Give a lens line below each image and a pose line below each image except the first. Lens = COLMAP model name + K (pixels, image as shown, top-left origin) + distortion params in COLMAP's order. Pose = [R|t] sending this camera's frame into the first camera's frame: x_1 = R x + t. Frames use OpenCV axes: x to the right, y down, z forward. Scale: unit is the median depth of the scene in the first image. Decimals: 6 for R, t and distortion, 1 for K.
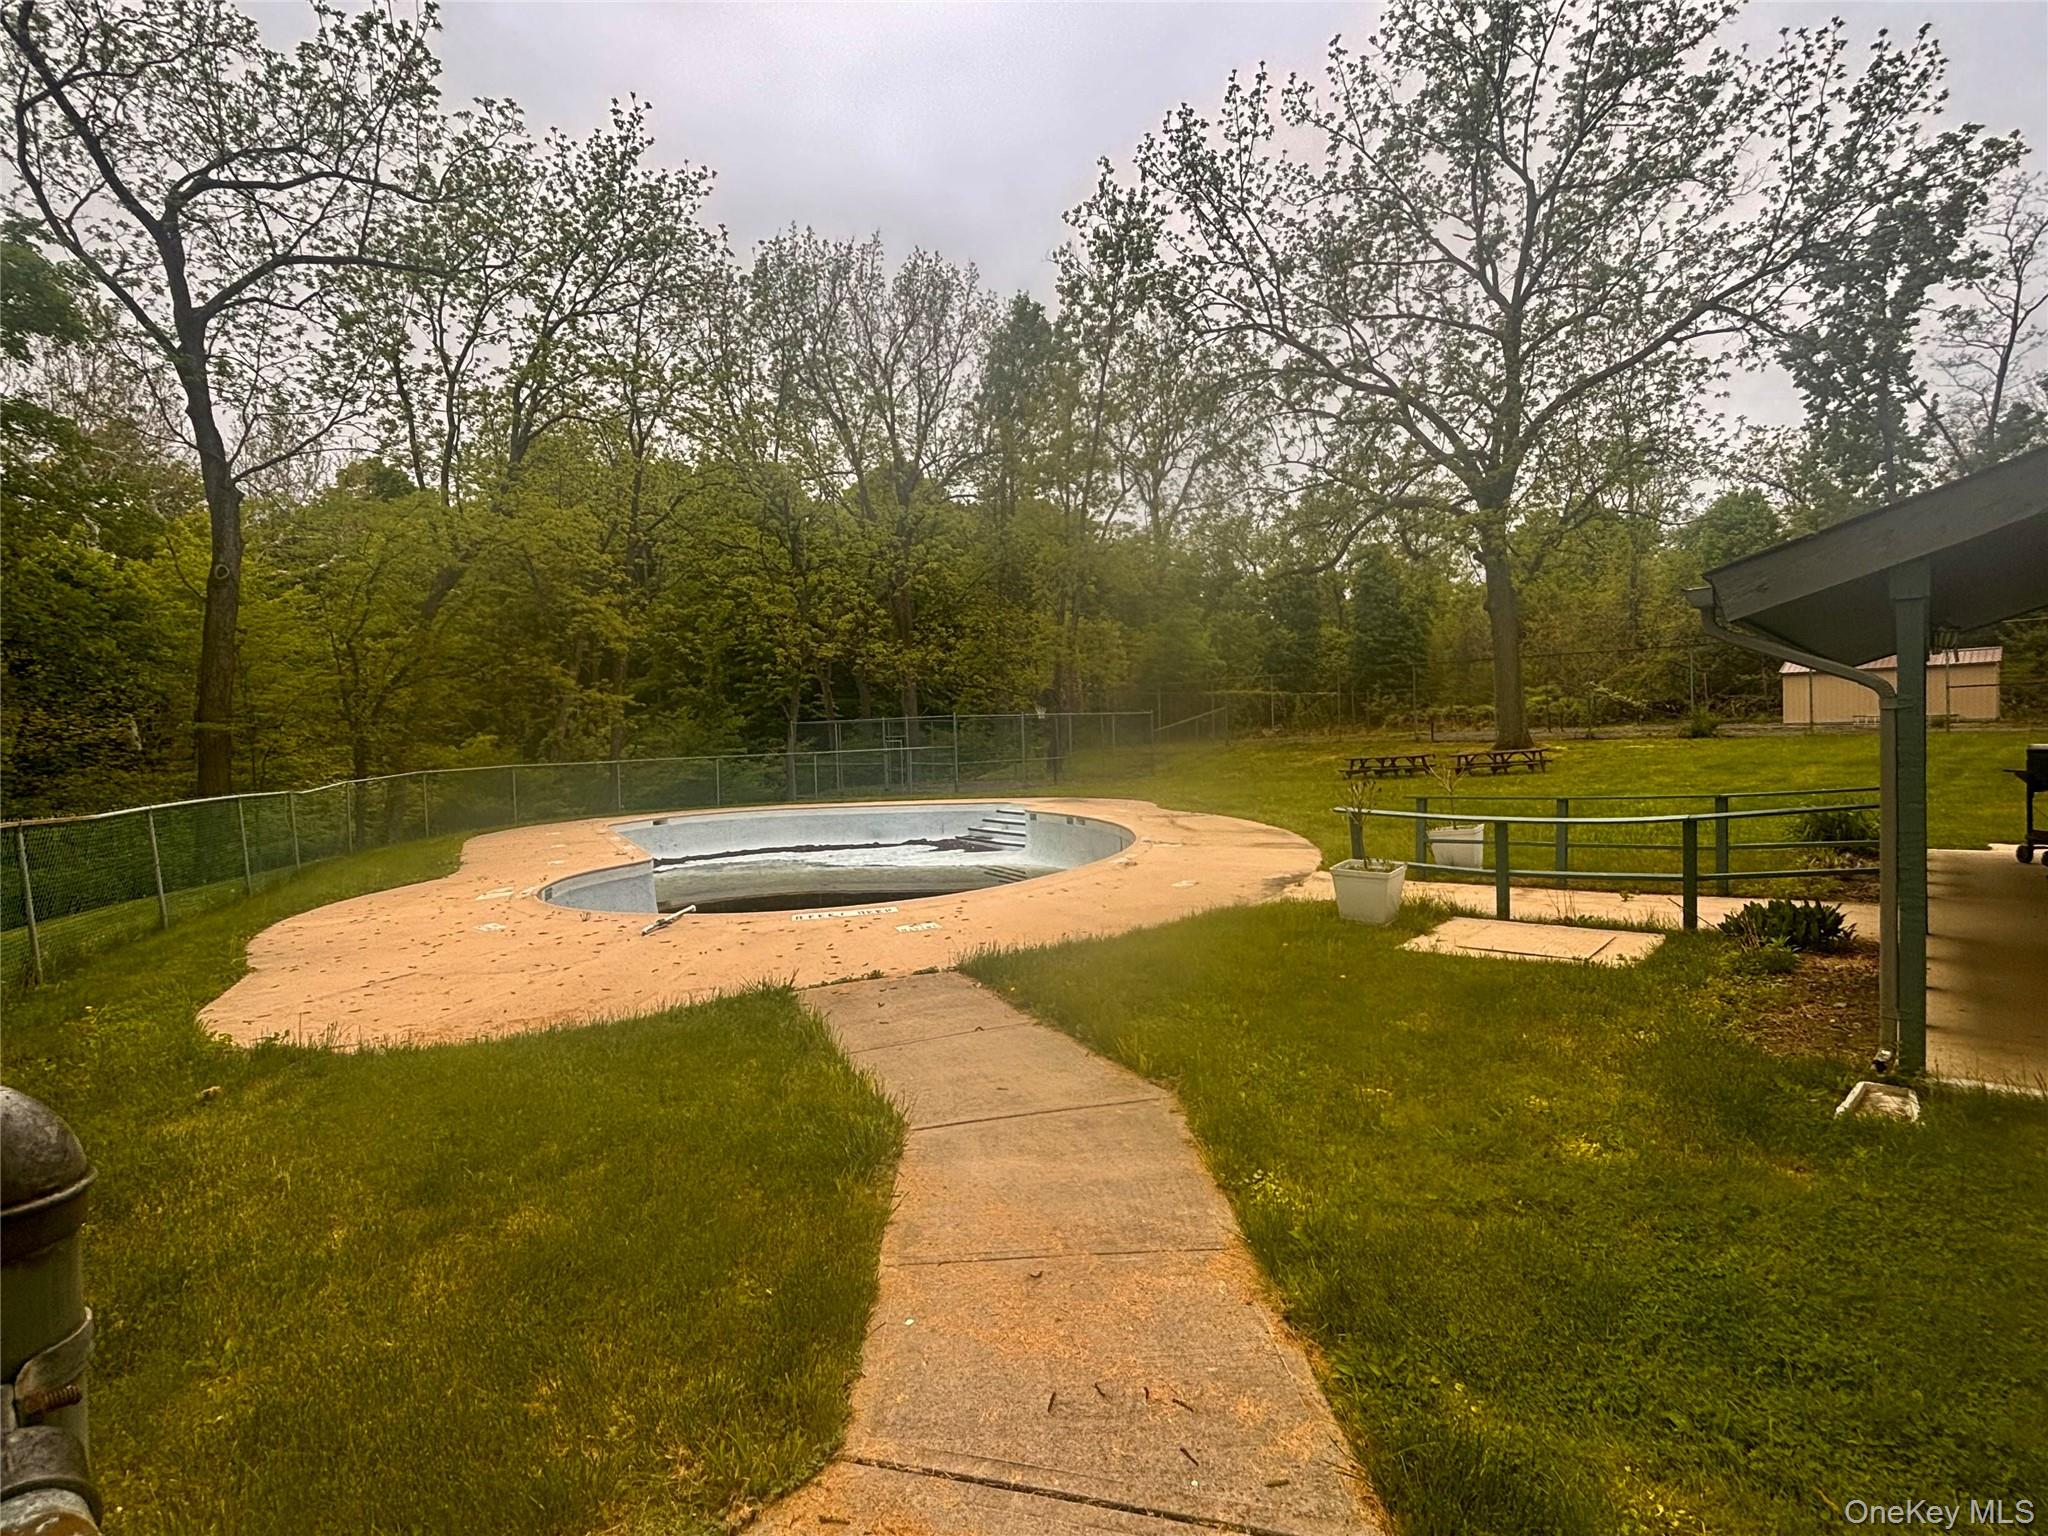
lens RADIAL K [[1018.4, 0, 1028.3], [0, 1018.4, 779.0], [0, 0, 1]] dist [-0.021842, 0.008478]
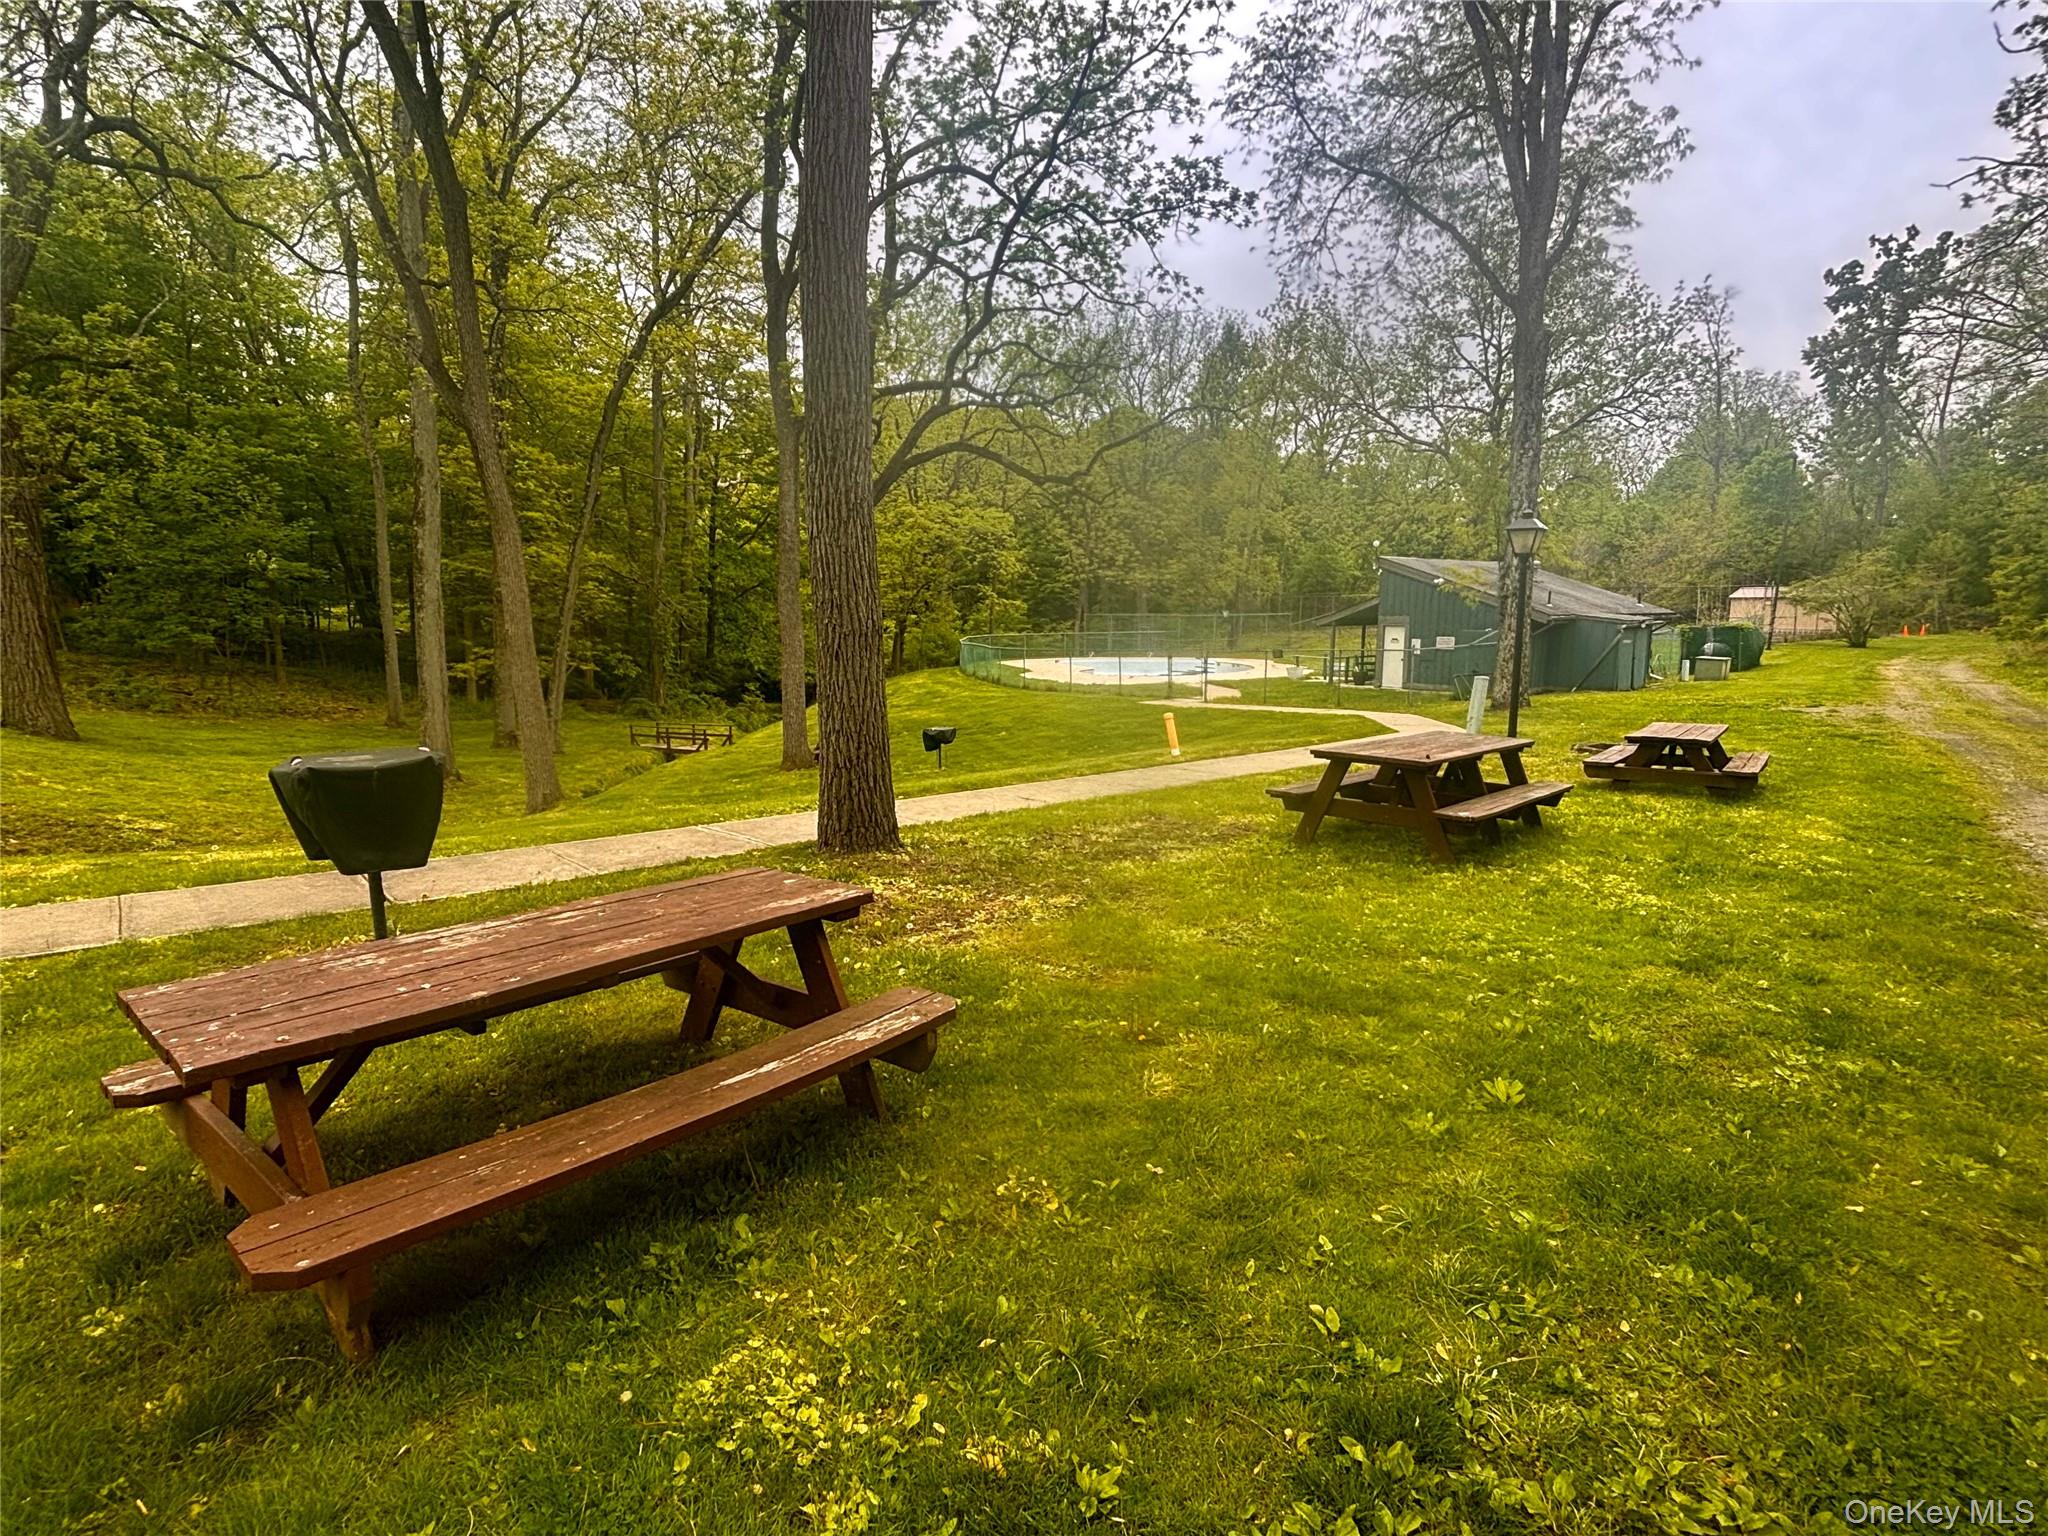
lens RADIAL K [[1018.4, 0, 1028.3], [0, 1018.4, 779.0], [0, 0, 1]] dist [-0.021842, 0.008478]
pose [[0.984912, 0.057114, -0.163362, -0.027651], [-0.036744, 0.991463, 0.125104, 0.017516], [0.169112, -0.117214, 0.978602, -1.054351]]
